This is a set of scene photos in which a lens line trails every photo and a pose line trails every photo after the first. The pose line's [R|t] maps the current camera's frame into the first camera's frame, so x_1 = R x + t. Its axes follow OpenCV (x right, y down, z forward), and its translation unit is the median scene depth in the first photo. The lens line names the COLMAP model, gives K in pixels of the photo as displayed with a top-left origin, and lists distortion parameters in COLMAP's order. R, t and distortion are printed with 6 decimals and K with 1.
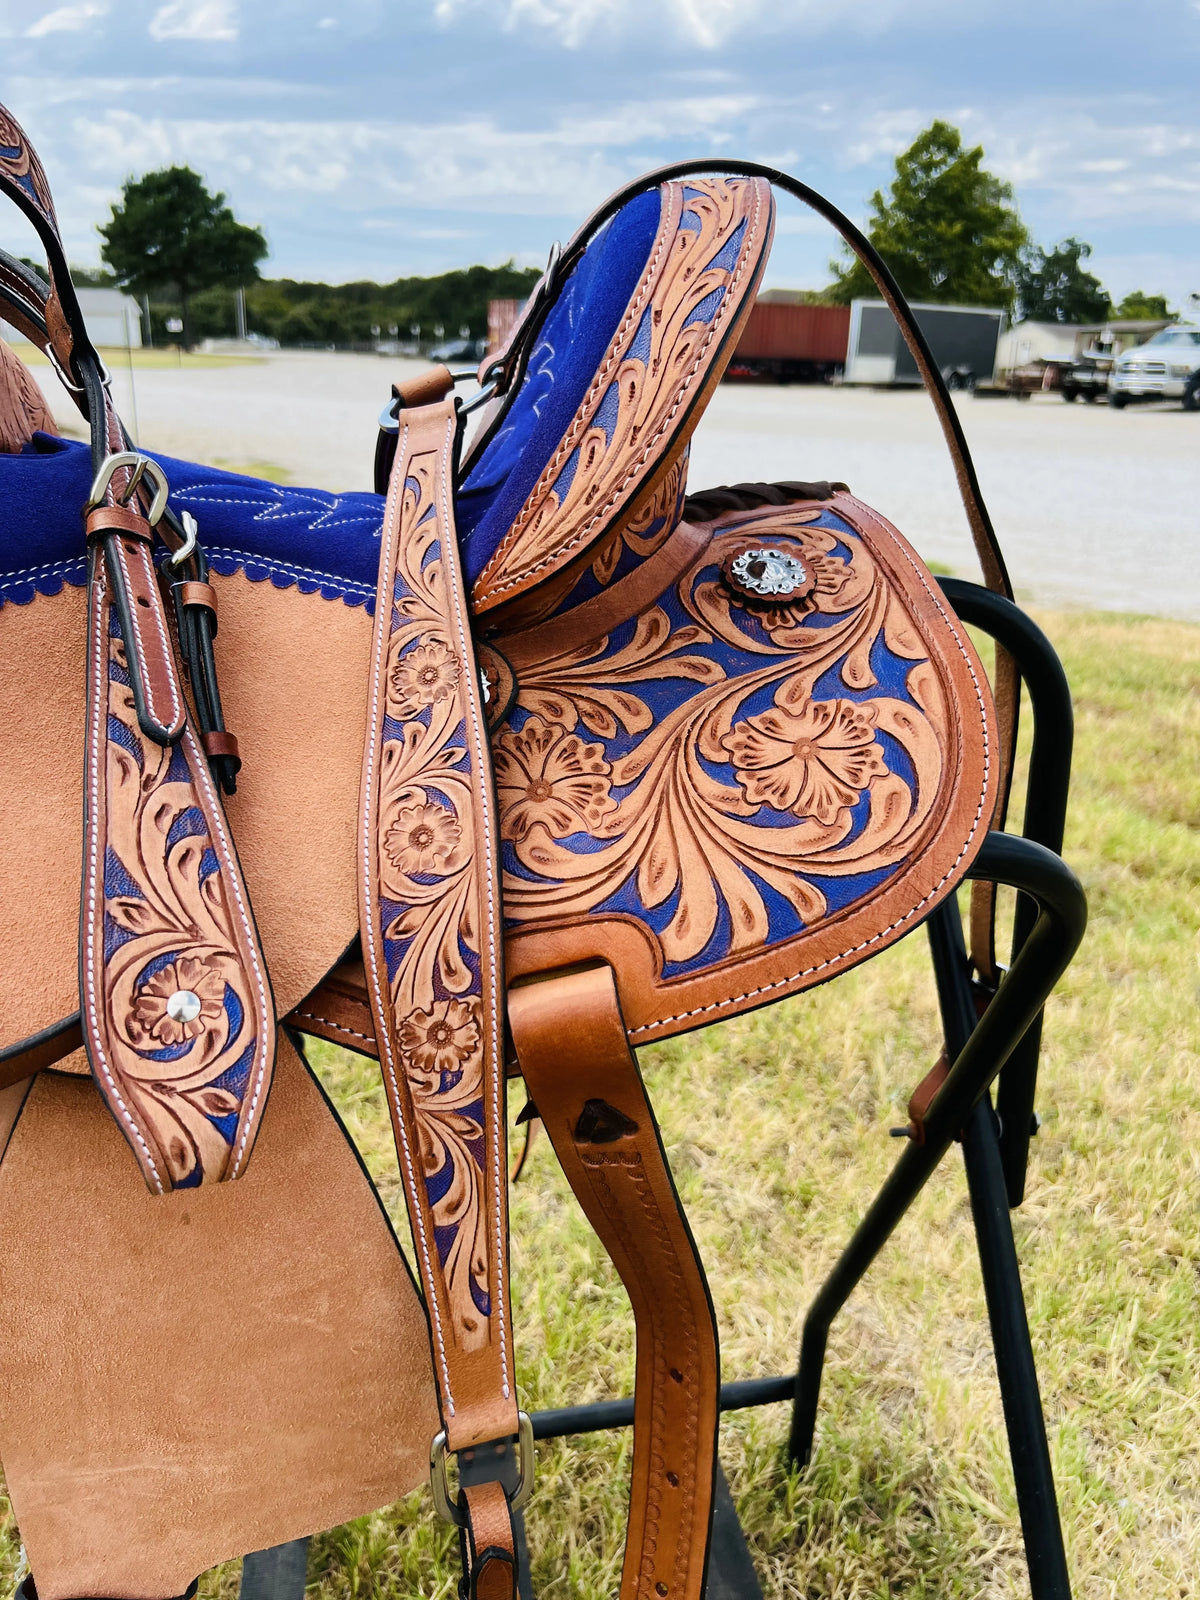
lens RADIAL K [[1201.3, 0, 597.3], [0, 1201.3, 804.2], [0, 0, 1]] dist [0.022609, -0.030815]
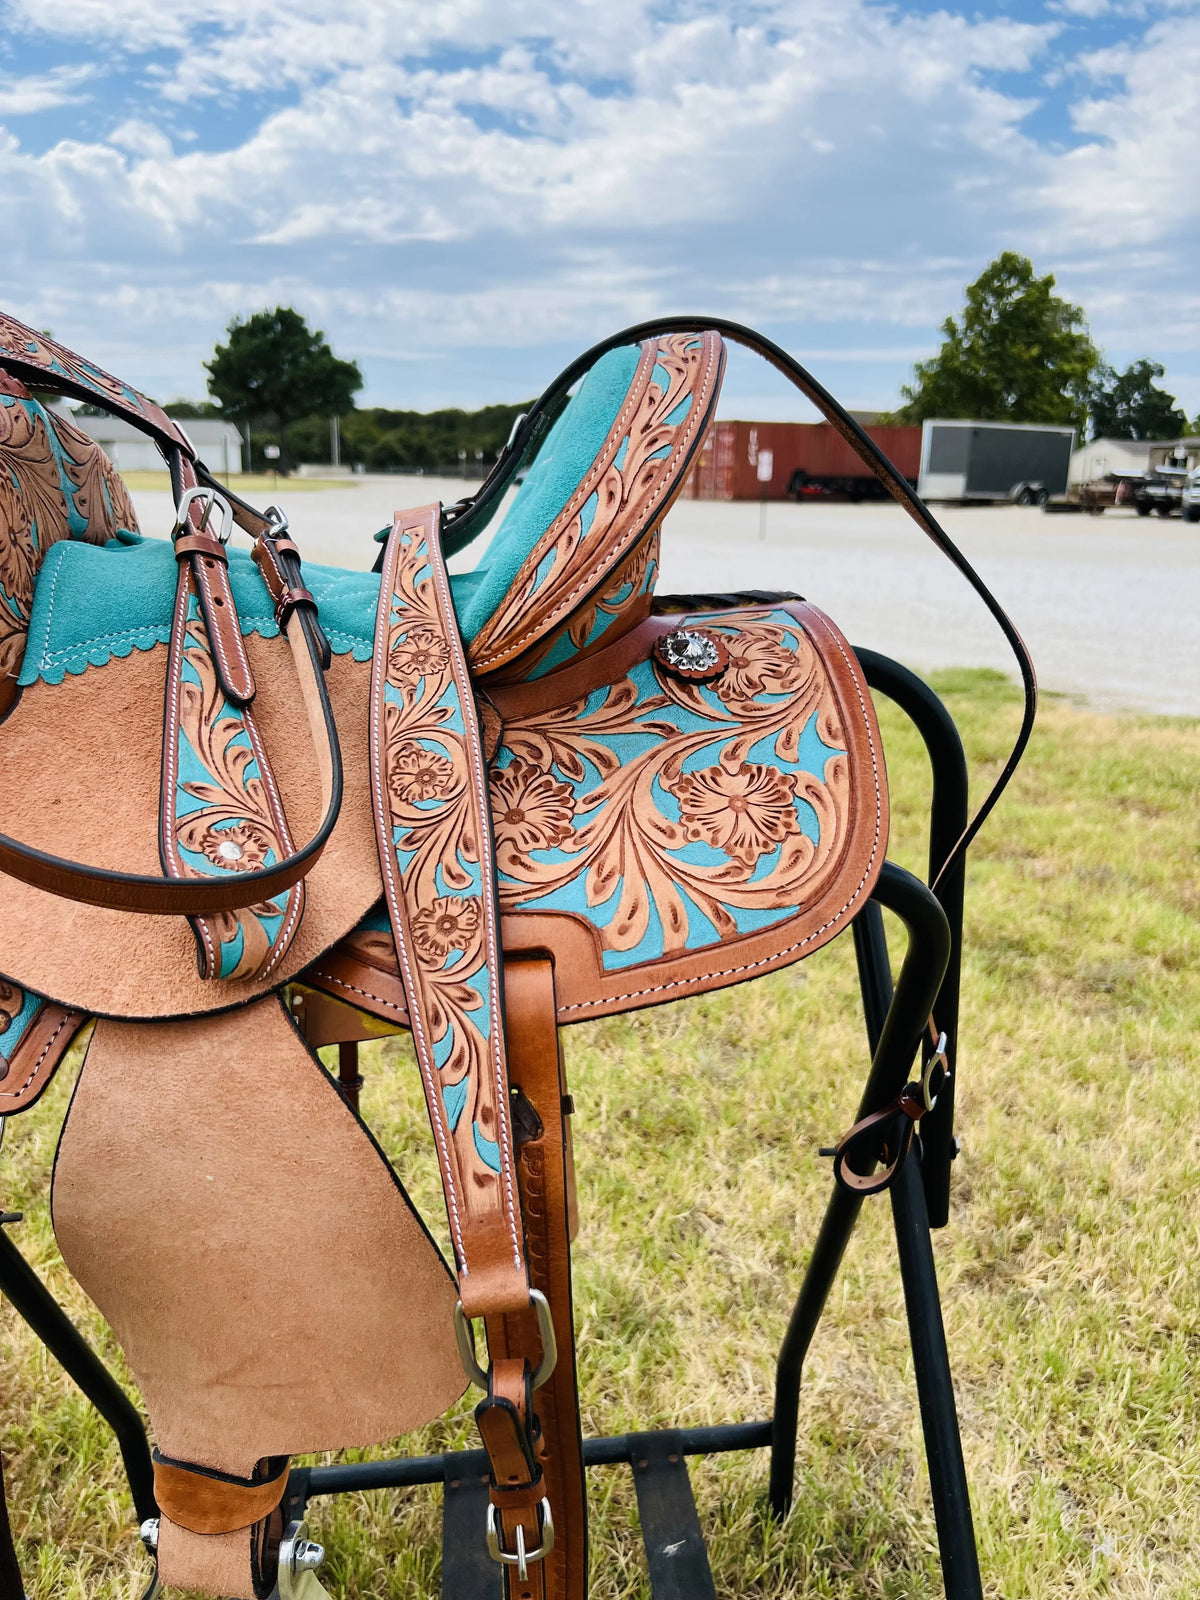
lens RADIAL K [[1201.7, 0, 600.7], [0, 1201.7, 805.3], [0, 0, 1]] dist [0.017634, -0.028132]
pose [[0.998101, 0.006695, -0.061238, 0.066752], [-0.012162, 0.995926, -0.089350, 0.036159], [0.060391, 0.089925, 0.994116, -0.073136]]
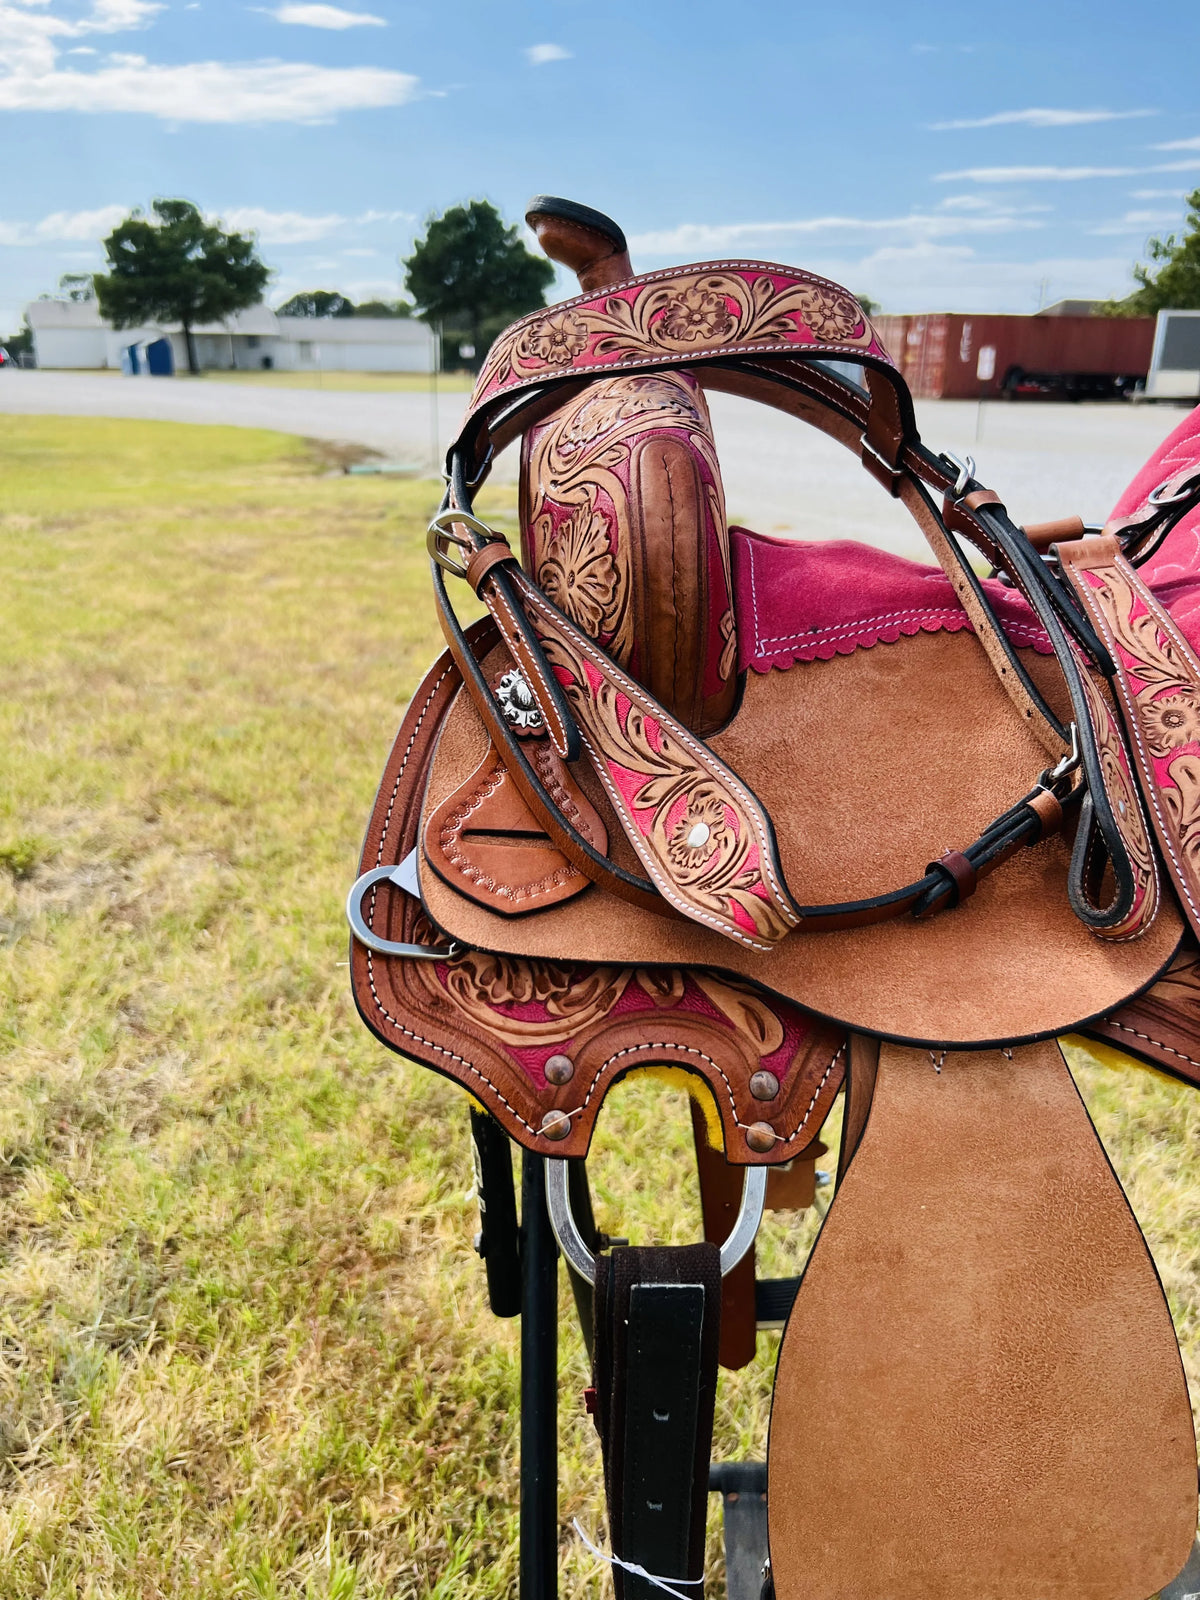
lens RADIAL K [[1202.8, 0, 597.9], [0, 1202.8, 802.0], [0, 0, 1]] dist [0.020904, -0.033393]
pose [[0.978623, 0.053913, -0.198472, -0.175409], [-0.056985, 0.998327, -0.009794, -0.013761], [0.197612, 0.020895, 0.980058, -0.048550]]
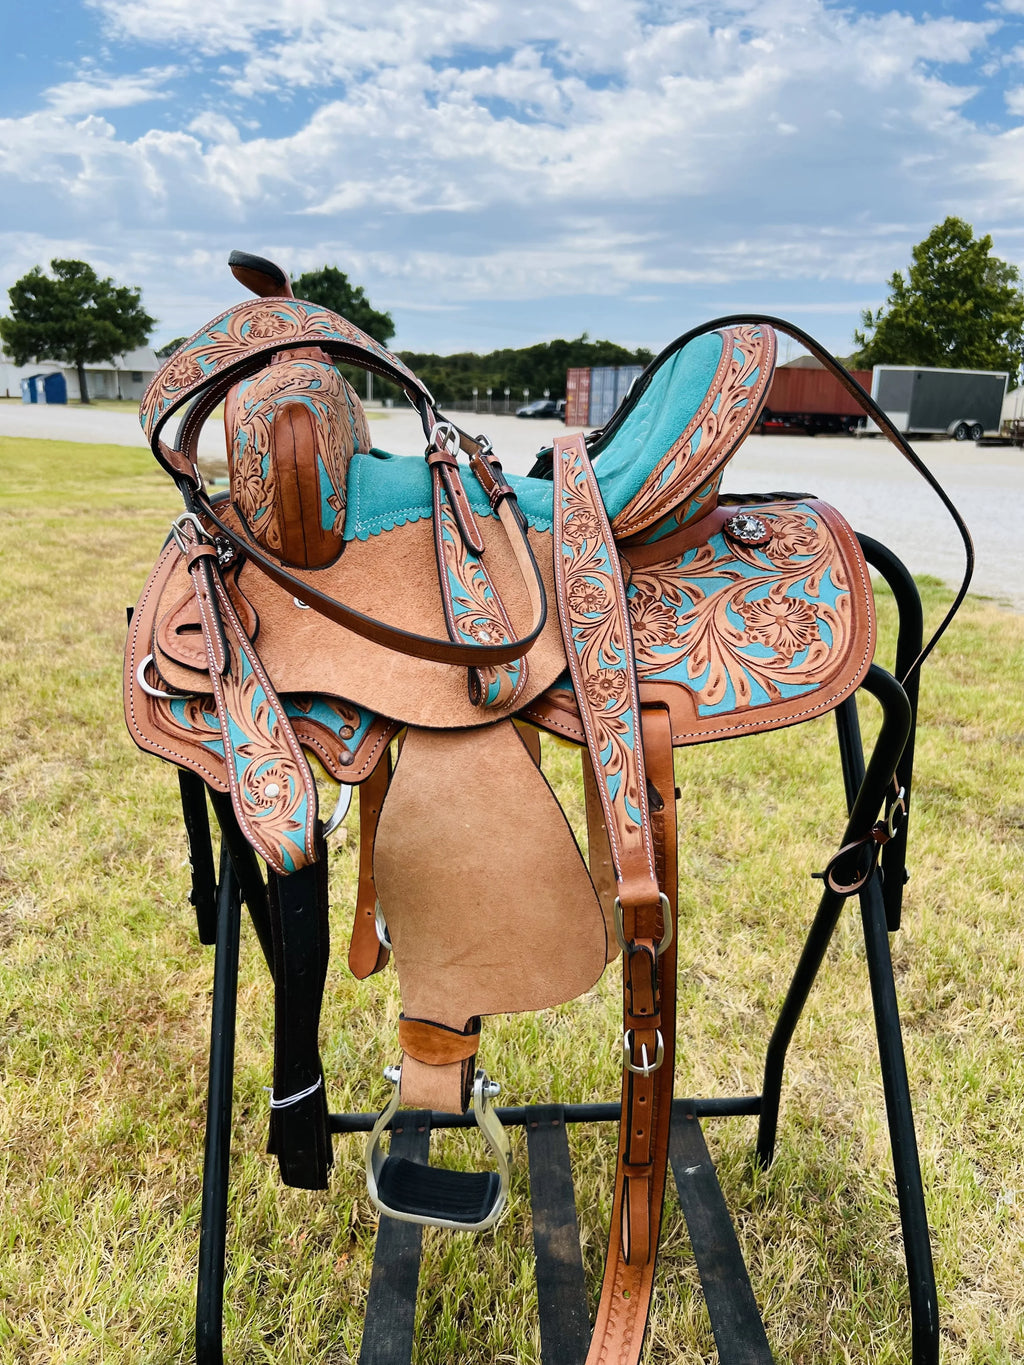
lens RADIAL K [[1025.2, 0, 512.6], [0, 1025.2, 687.0], [0, 0, 1]] dist [0.017634, -0.028132]
pose [[0.991211, 0.033169, -0.128061, 0.009801], [-0.045077, 0.994809, -0.091236, 0.099303], [0.124370, 0.096207, 0.987561, -0.253449]]
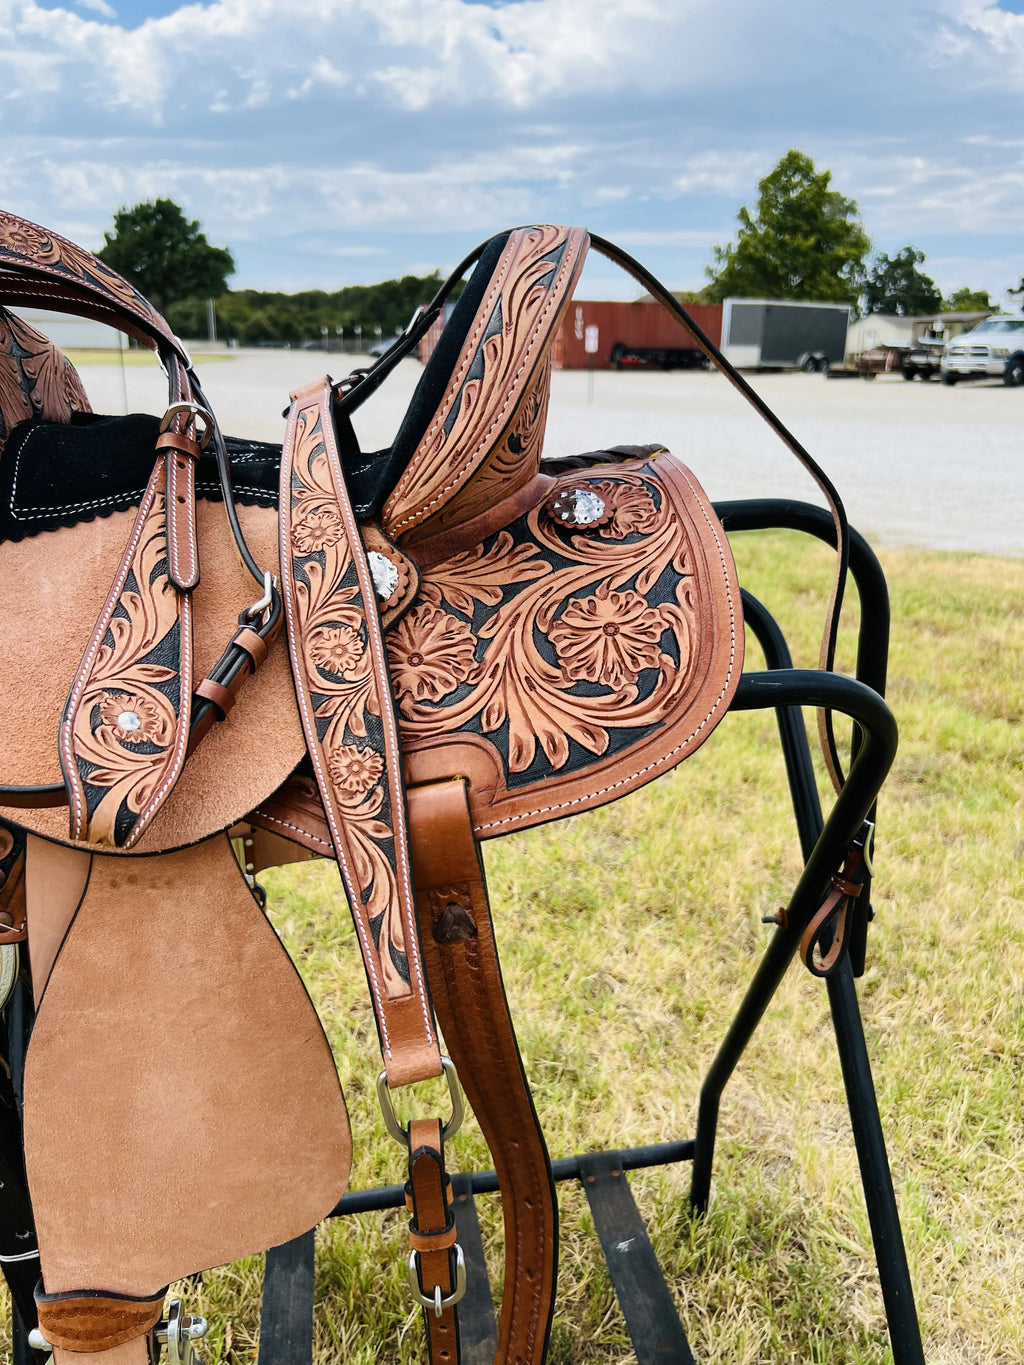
lens RADIAL K [[1026.1, 0, 510.2], [0, 1026.1, 684.2], [0, 0, 1]] dist [0.020904, -0.033393]
pose [[0.999887, -0.014279, -0.004638, -0.014626], [0.014078, 0.999068, -0.040813, 0.033251], [0.005216, 0.040743, 0.999156, -0.084844]]
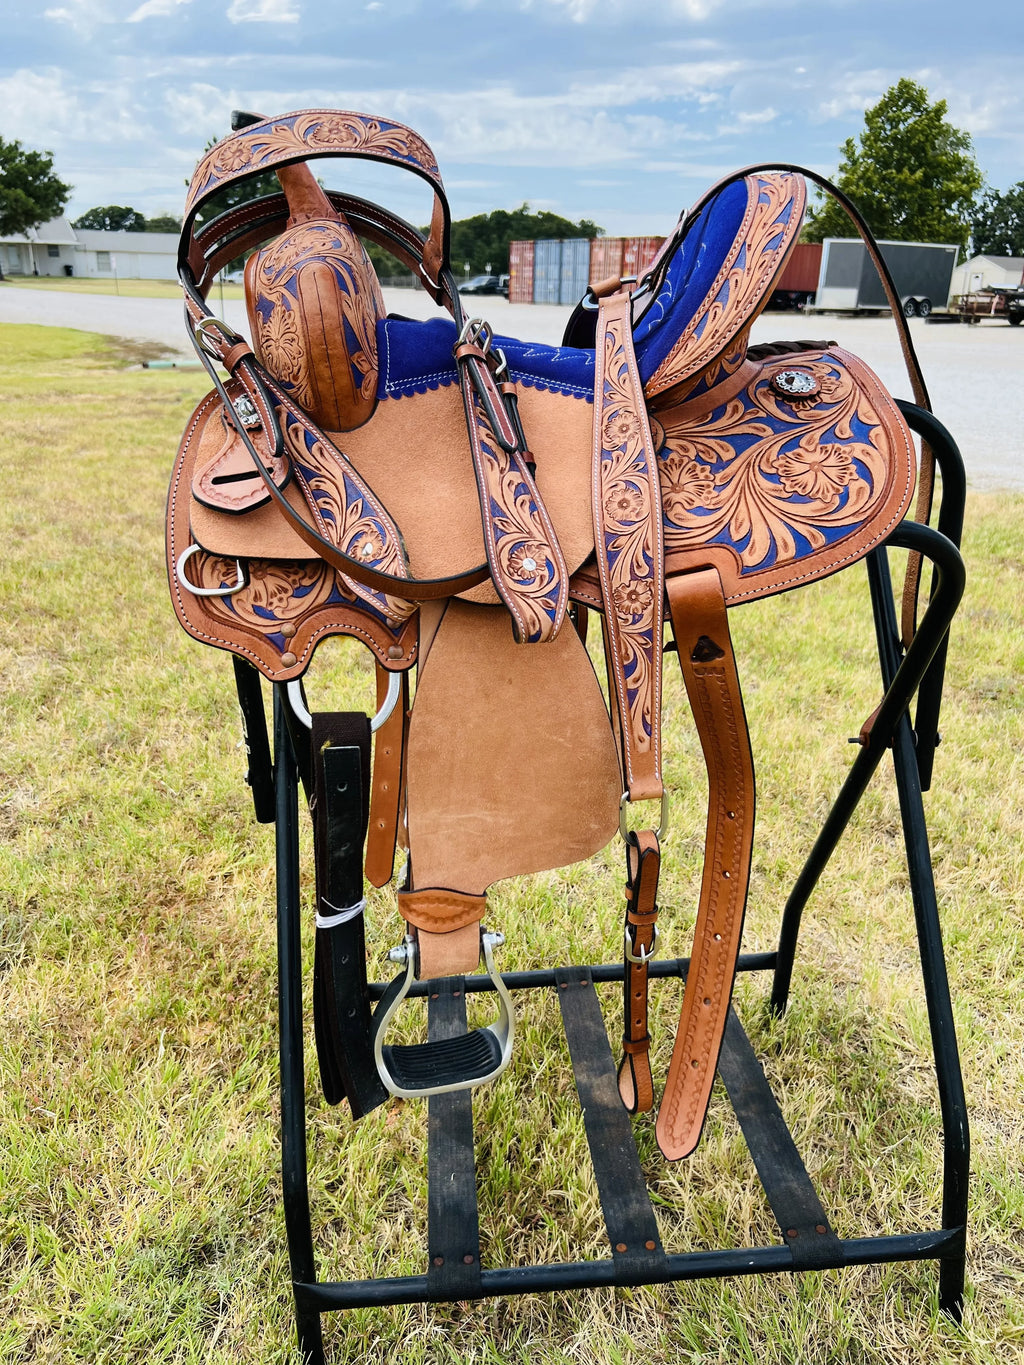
lens RADIAL K [[1024.9, 0, 509.7], [0, 1024.9, 686.1], [0, 0, 1]] dist [0.022609, -0.030815]
pose [[0.996861, 0.025039, -0.075108, -0.071304], [-0.024047, 0.999612, 0.014085, 0.112432], [0.075432, -0.012235, 0.997076, -0.269449]]
